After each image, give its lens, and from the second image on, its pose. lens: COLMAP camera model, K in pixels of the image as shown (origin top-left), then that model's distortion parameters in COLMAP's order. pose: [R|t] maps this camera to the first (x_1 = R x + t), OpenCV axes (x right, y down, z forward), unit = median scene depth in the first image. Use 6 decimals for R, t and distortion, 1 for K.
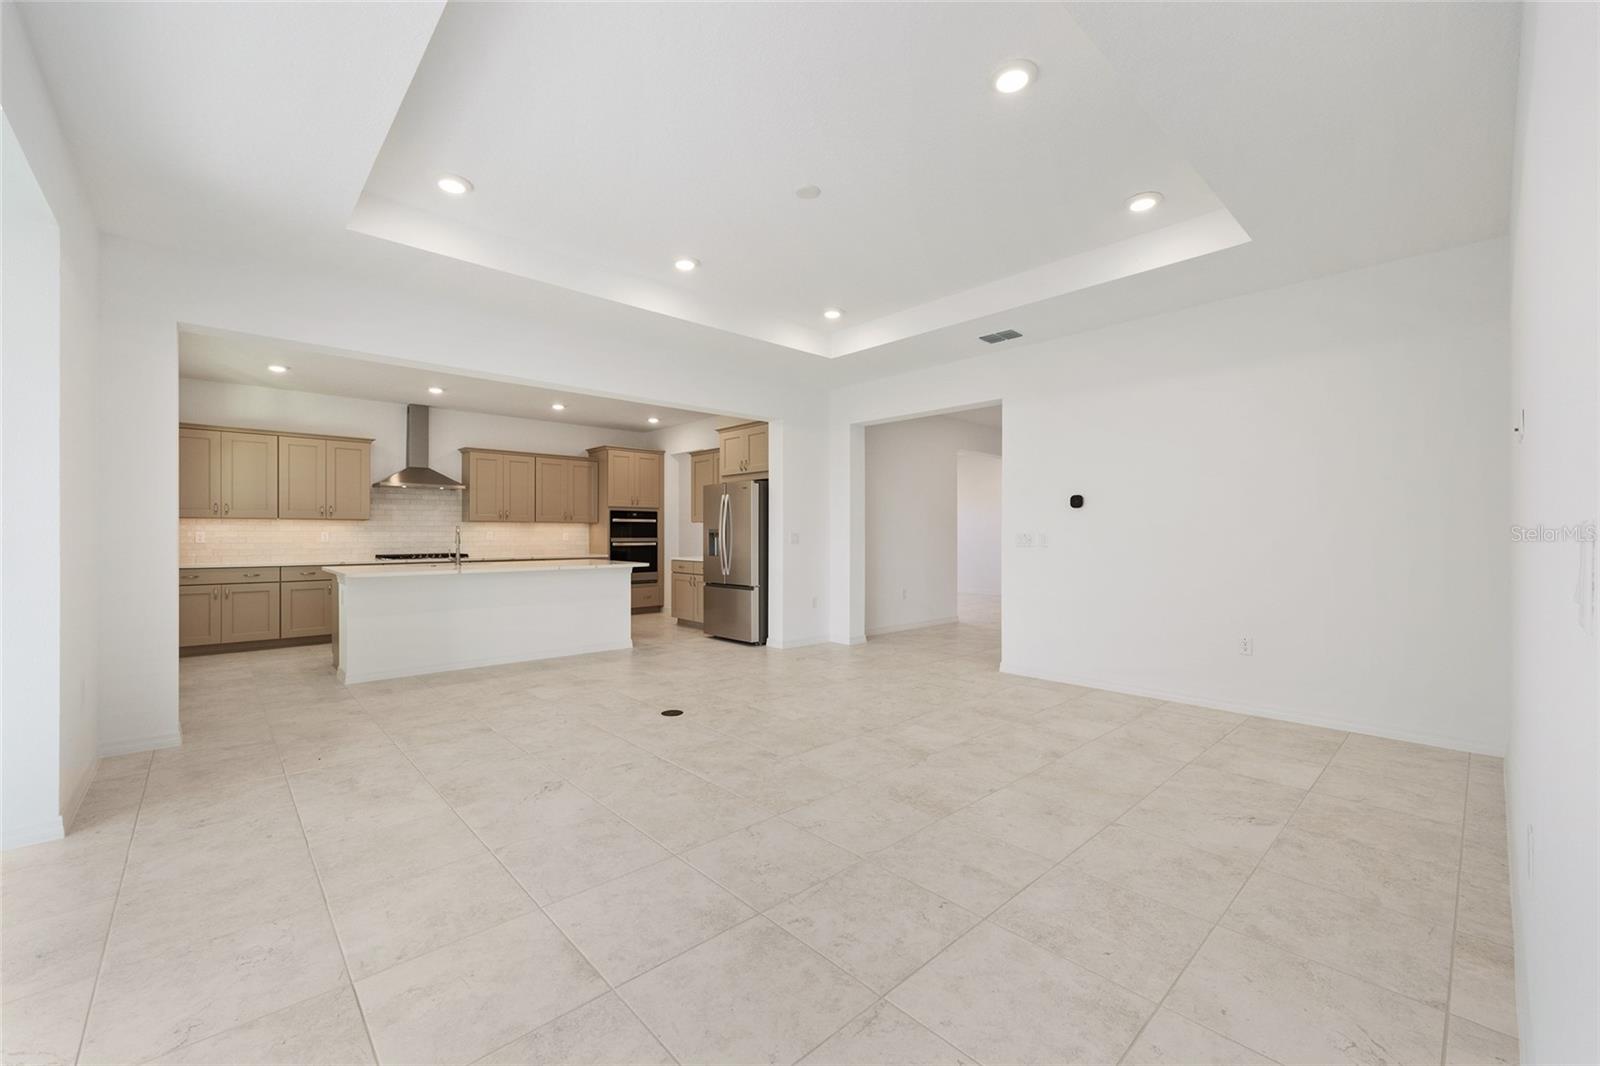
lens RADIAL K [[644.4, 0, 800.4], [0, 644.4, 536.1], [0, 0, 1]] dist [0.000569, 0.000153]
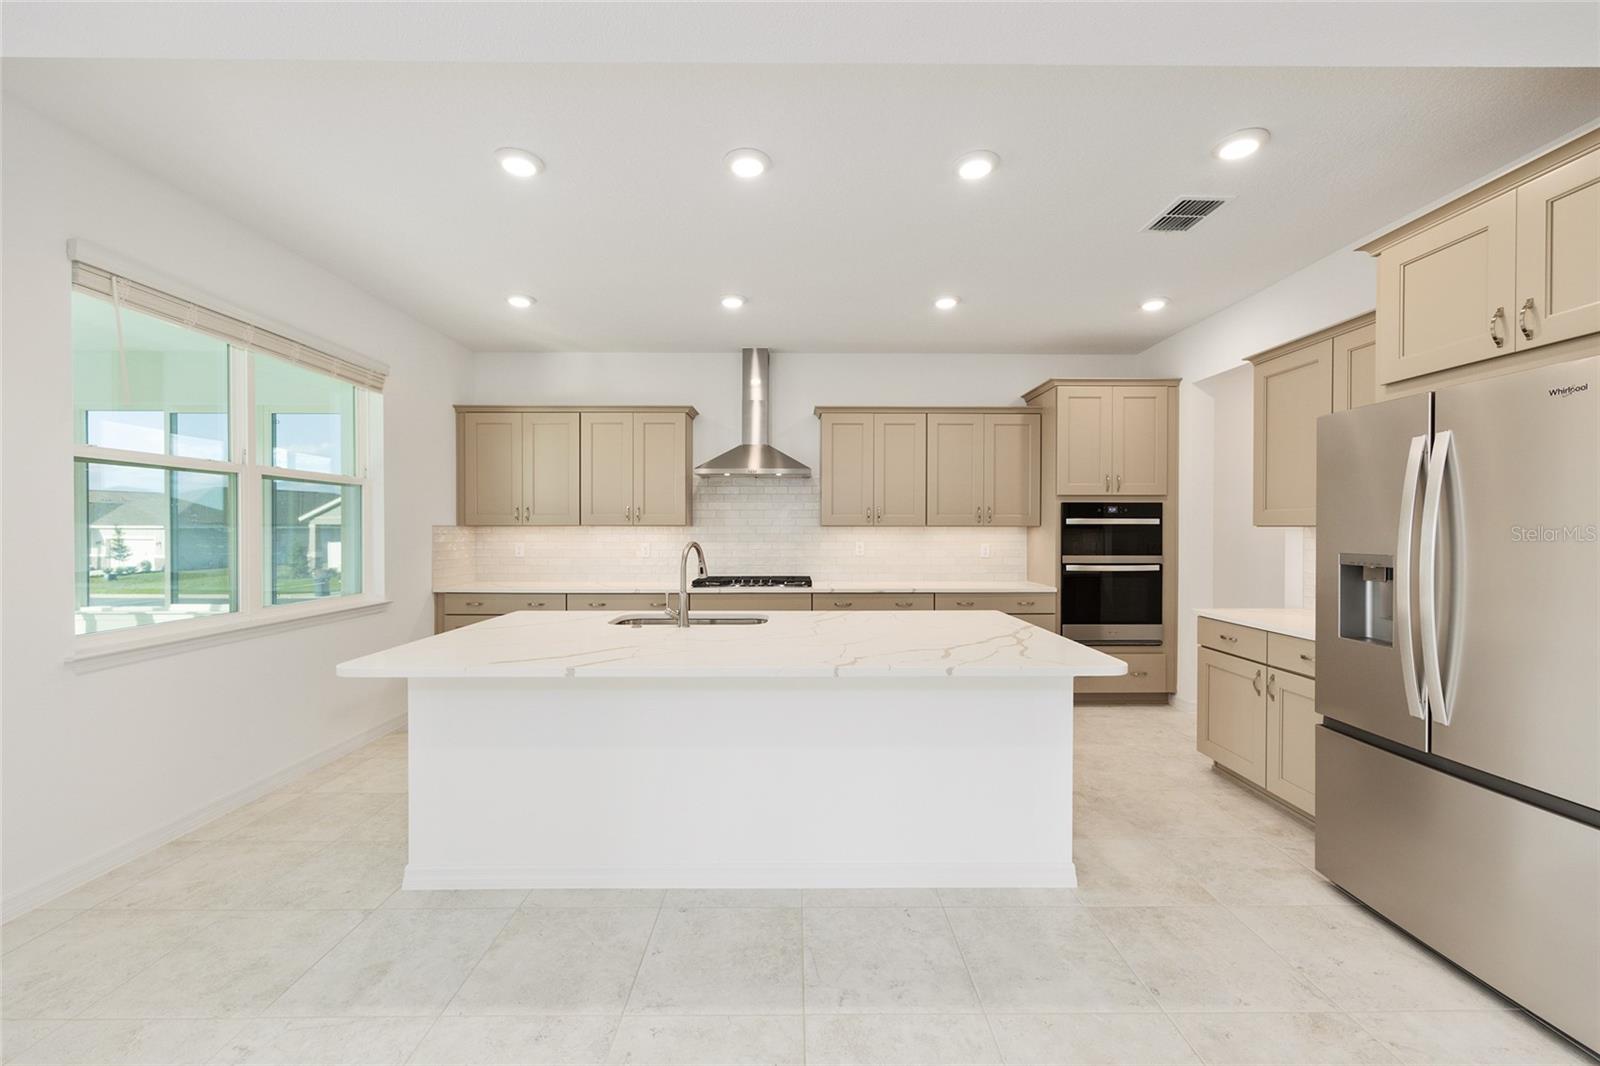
lens RADIAL K [[644.4, 0, 800.4], [0, 644.4, 536.1], [0, 0, 1]] dist [0.000569, 0.000153]
pose [[0.740557, 0.007149, -0.671956, -0.113538], [-0.002657, 0.999967, 0.007711, -0.018445], [0.671988, -0.003925, 0.740551, 0.531507]]
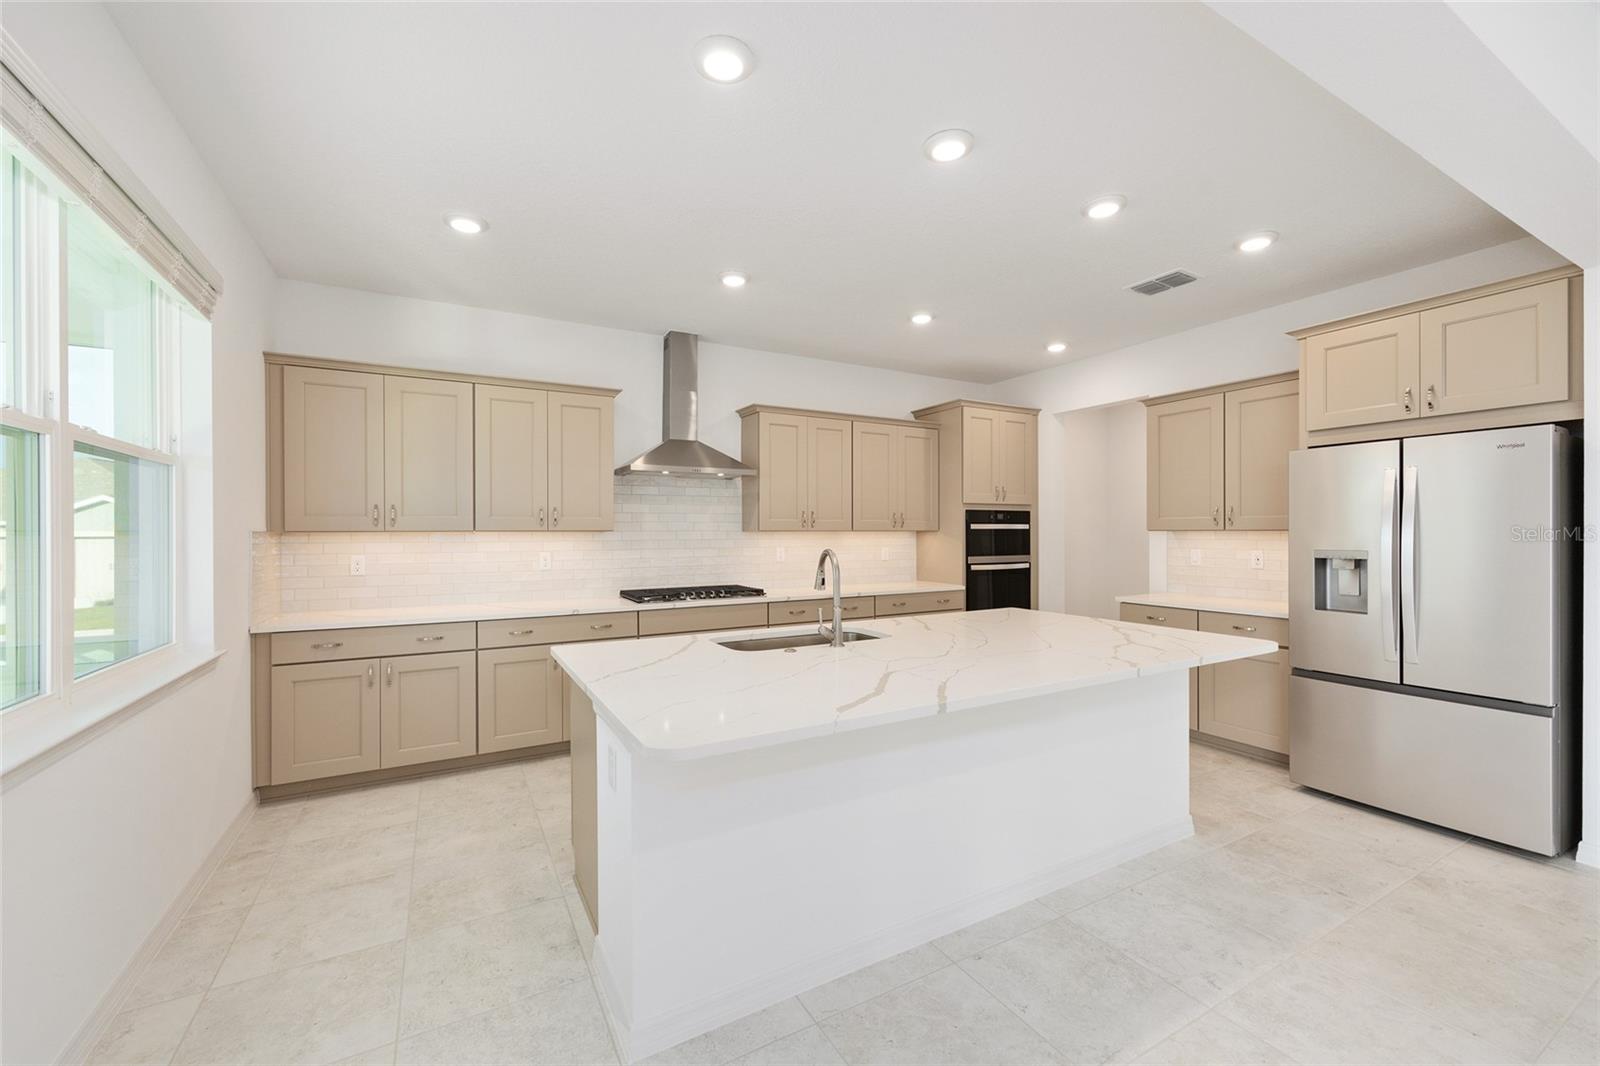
lens RADIAL K [[644.4, 0, 800.4], [0, 644.4, 536.1], [0, 0, 1]] dist [0.000569, 0.000153]
pose [[0.972973, -0.003196, -0.230897, -0.345047], [0.003455, 0.999994, 0.000718, -0.019100], [0.230893, -0.001496, 0.972978, 0.443183]]
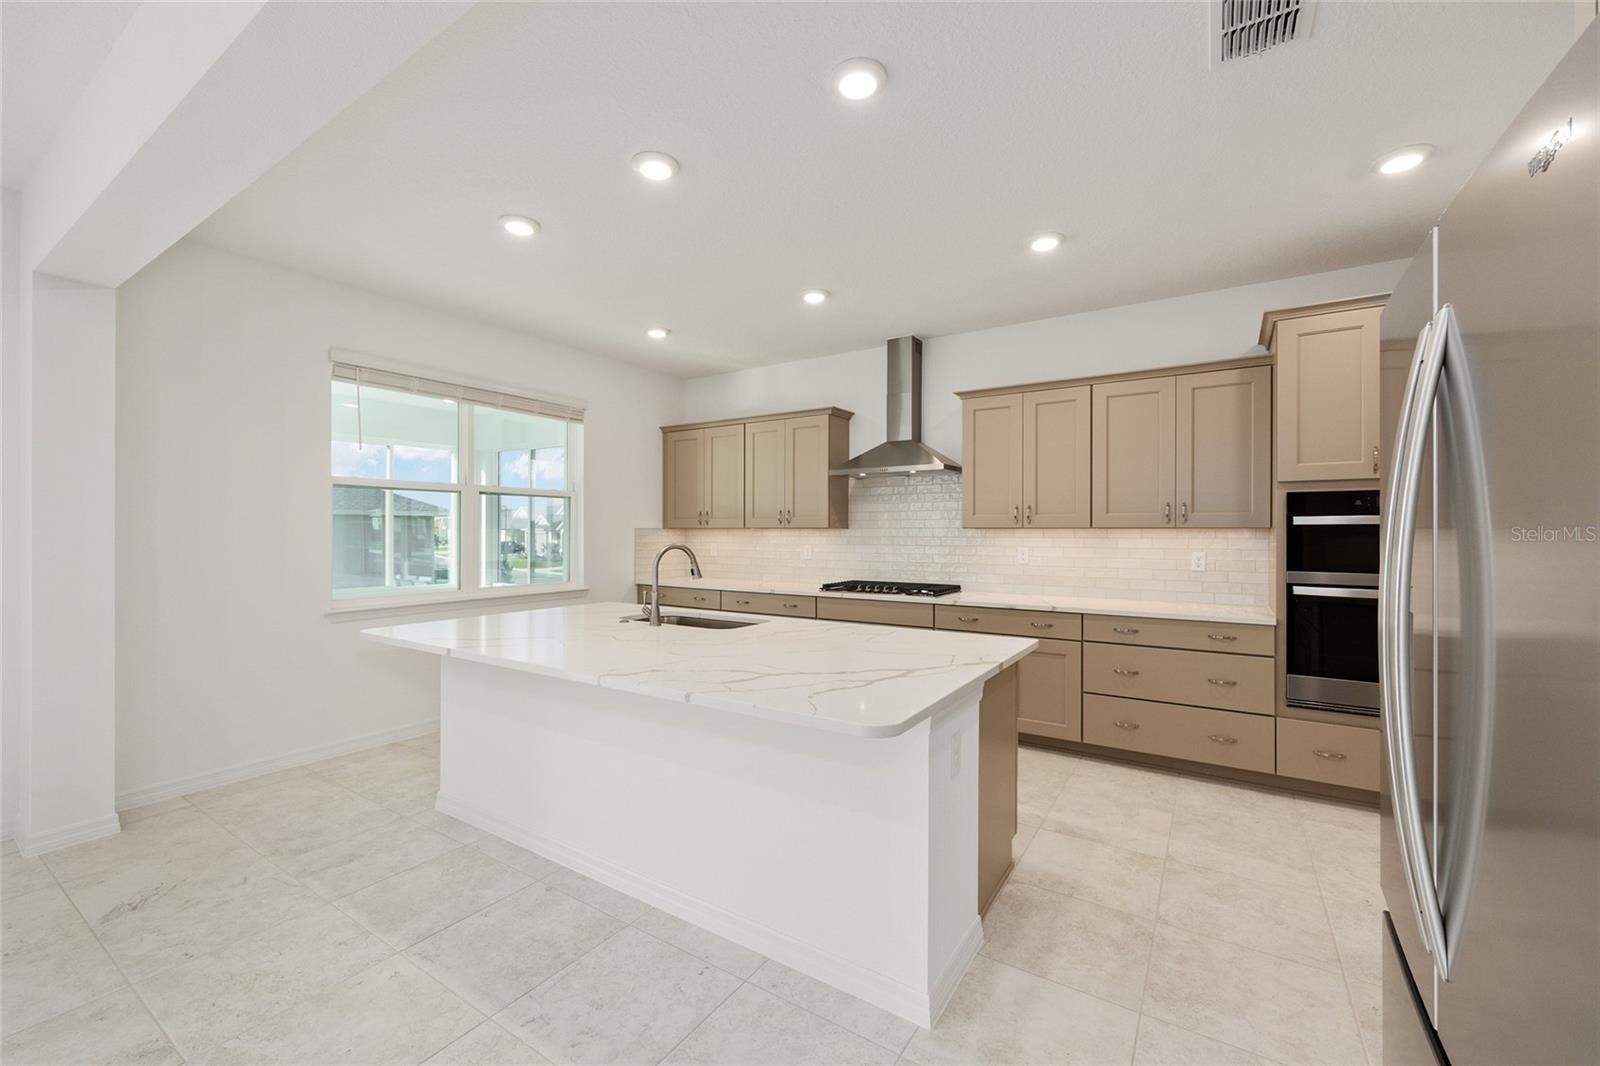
lens RADIAL K [[644.4, 0, 800.4], [0, 644.4, 536.1], [0, 0, 1]] dist [0.000569, 0.000153]
pose [[0.245400, 0.006992, -0.969397, -0.022554], [-0.005276, 0.999969, 0.005877, -0.019291], [0.969408, 0.003672, 0.245429, 0.741060]]
